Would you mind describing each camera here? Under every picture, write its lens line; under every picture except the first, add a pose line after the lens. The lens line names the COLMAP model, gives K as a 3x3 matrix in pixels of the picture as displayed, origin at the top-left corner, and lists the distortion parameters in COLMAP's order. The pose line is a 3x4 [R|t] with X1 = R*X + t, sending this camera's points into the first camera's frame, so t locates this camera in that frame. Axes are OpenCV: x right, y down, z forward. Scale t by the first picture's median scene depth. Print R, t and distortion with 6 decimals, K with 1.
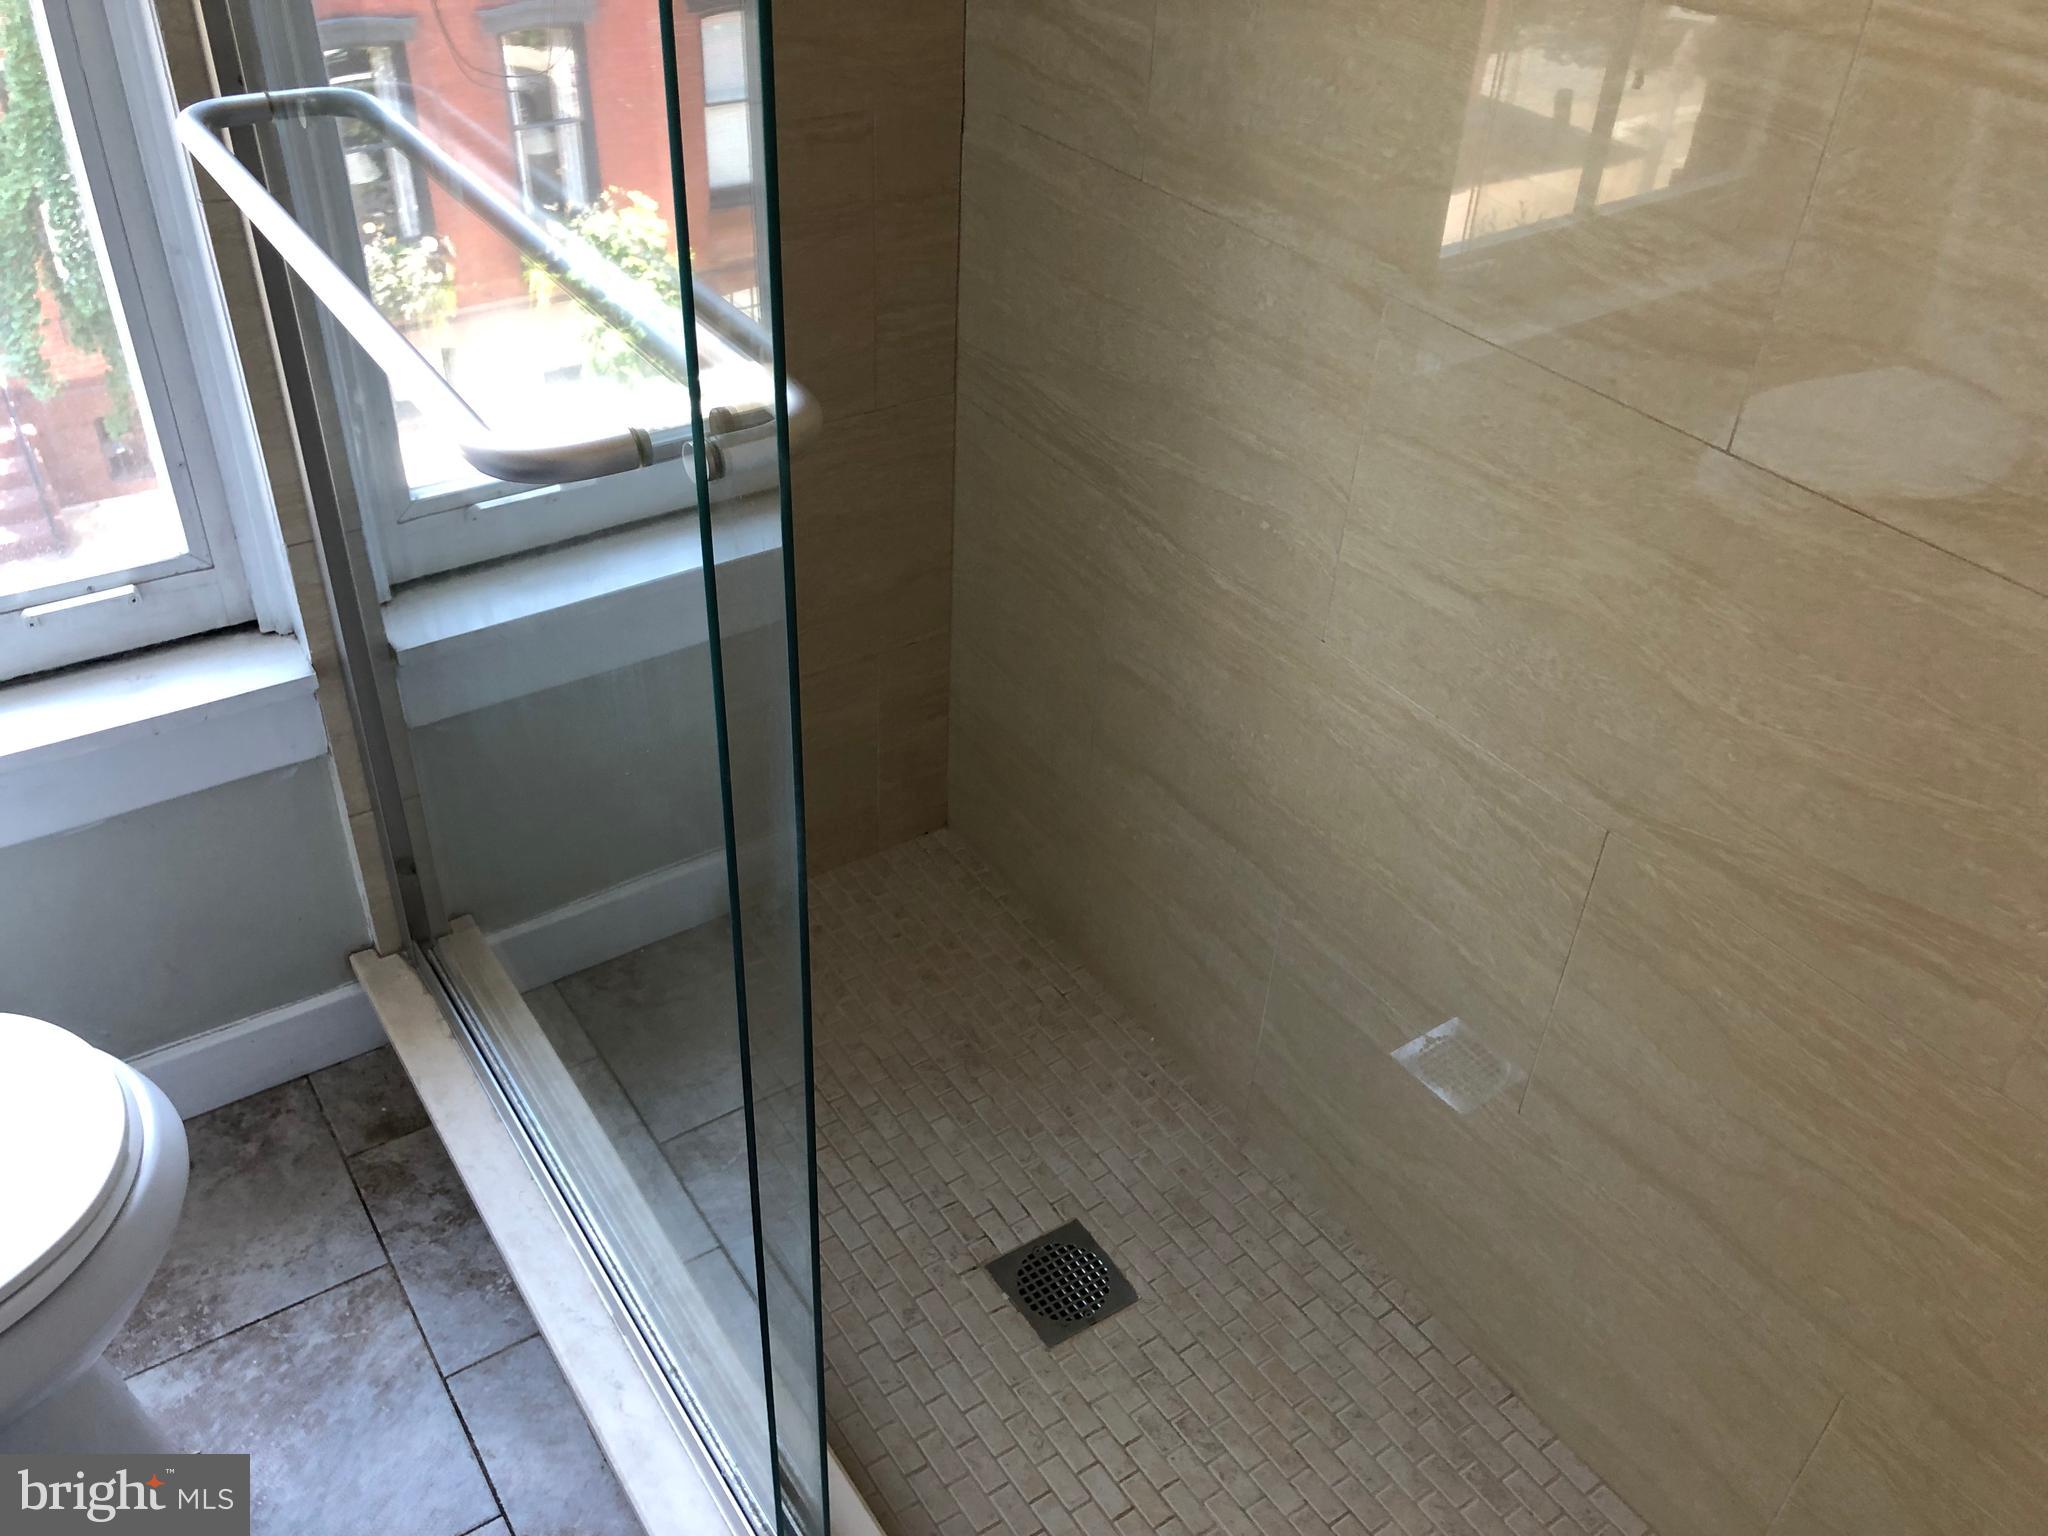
lens RADIAL K [[1734.5, 0, 1024.0], [0, 1734.5, 768.0], [0, 0, 1]] dist [0.006564, 0.008282]
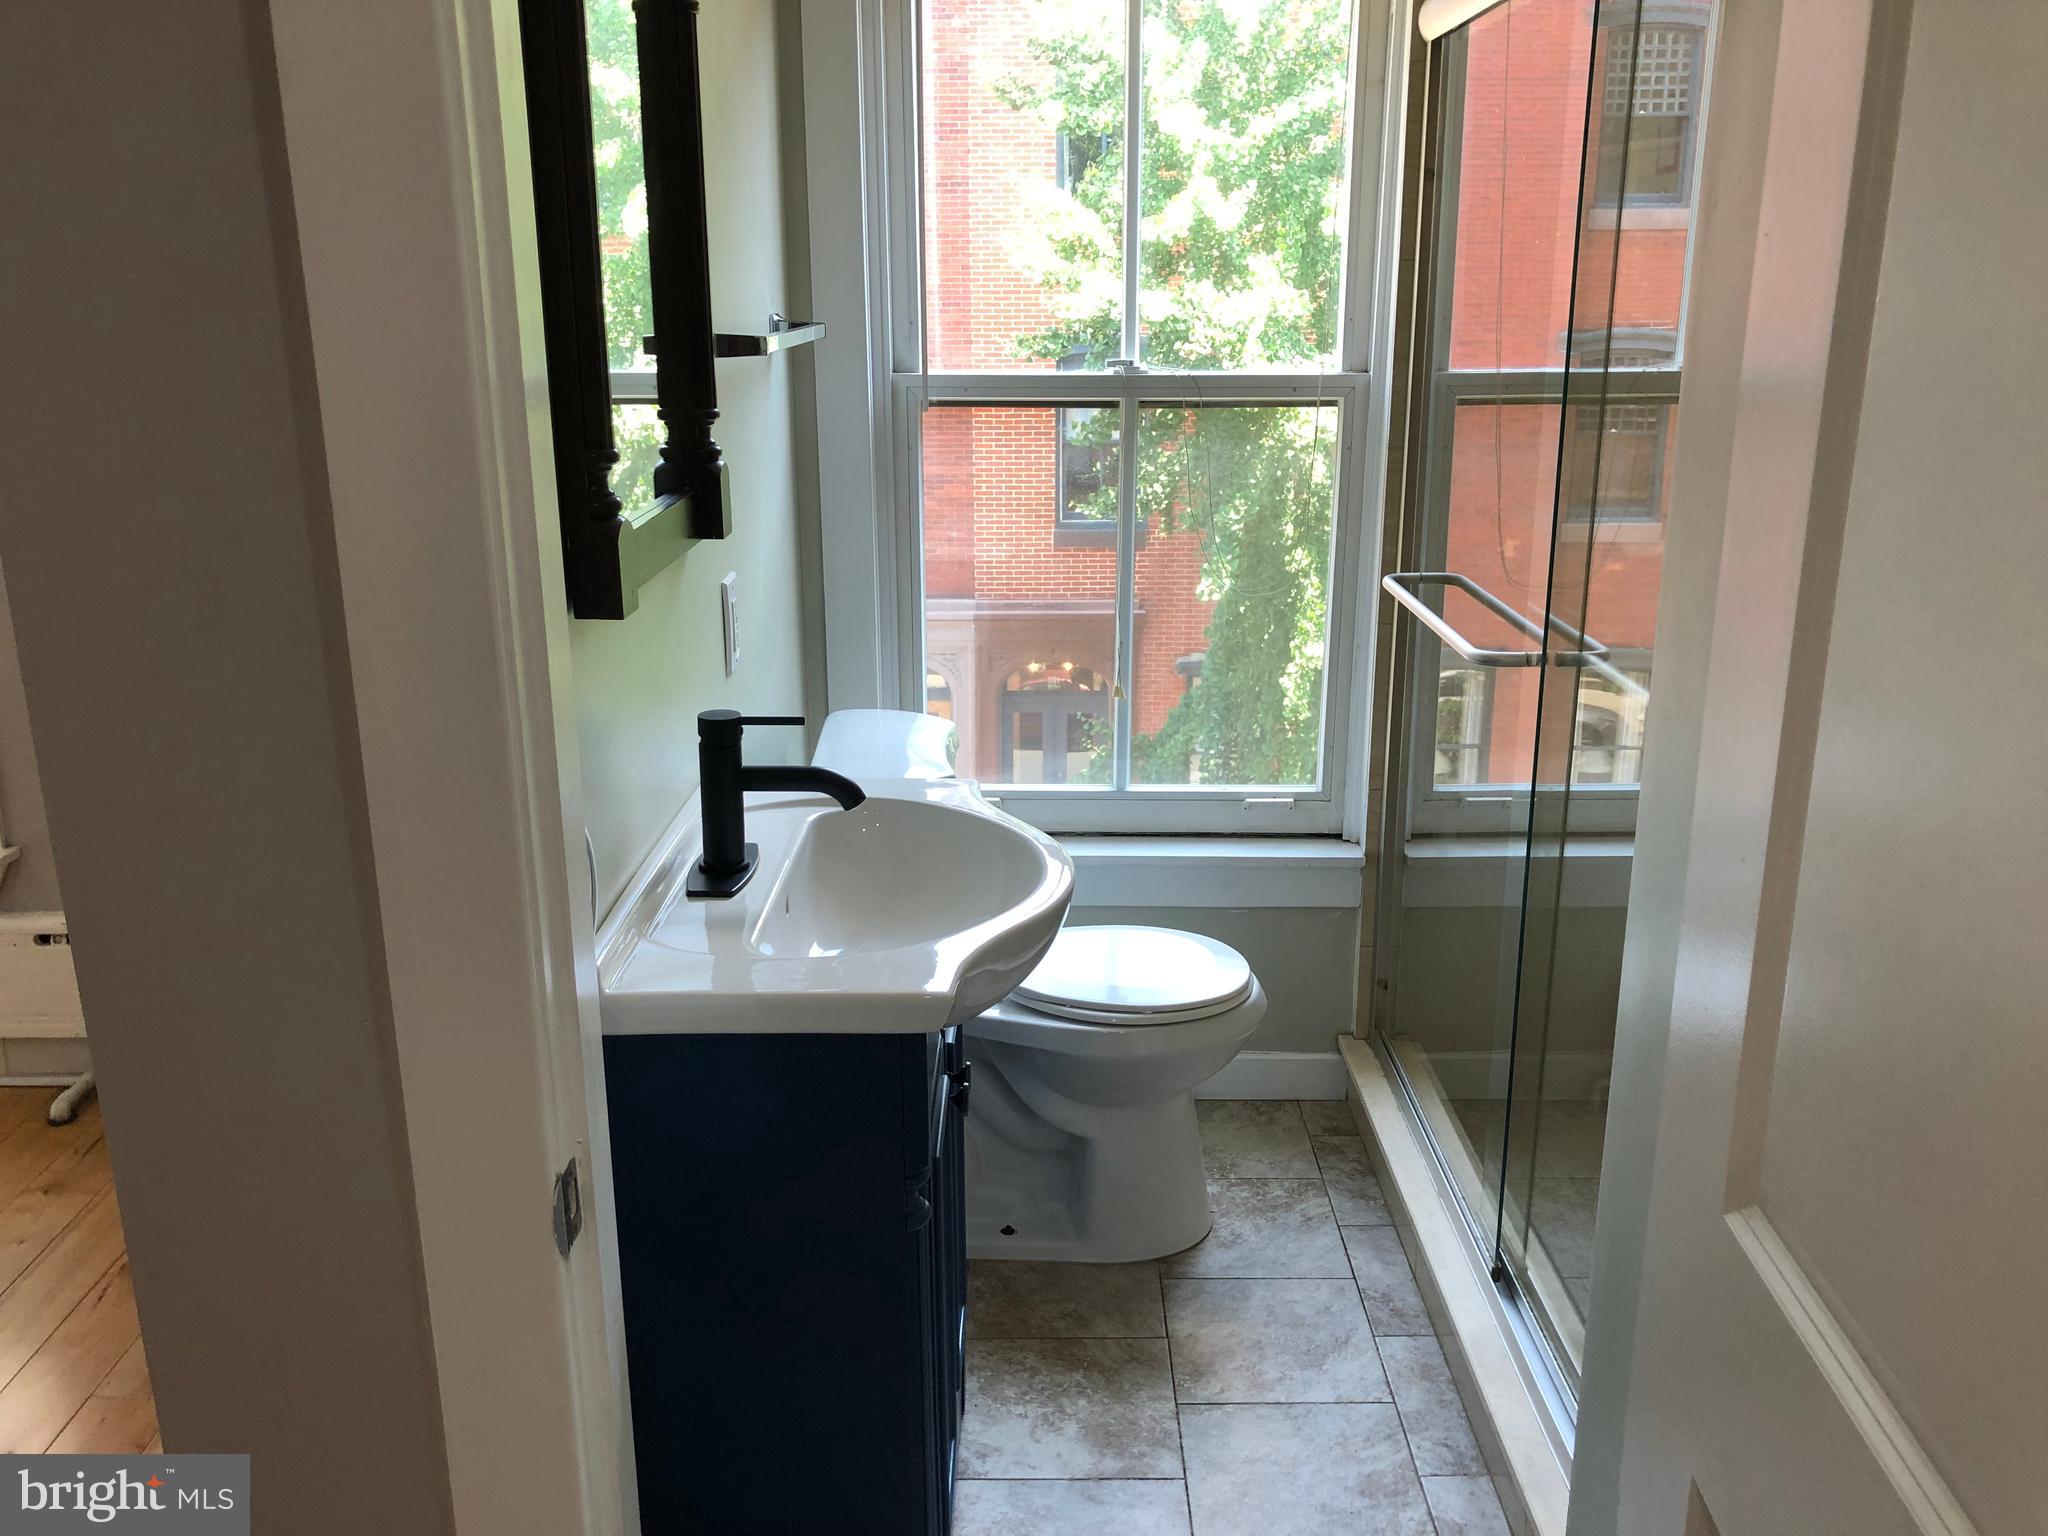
lens RADIAL K [[1702.3, 0, 1025.8], [0, 1702.3, 745.8], [0, 0, 1]] dist [0.080474, -0.093812]
pose [[0.826539, 0.111382, -0.551749, 0.310273], [-0.299779, 0.916749, -0.264014, 0.438727], [0.476410, 0.383621, 0.791119, -0.721932]]
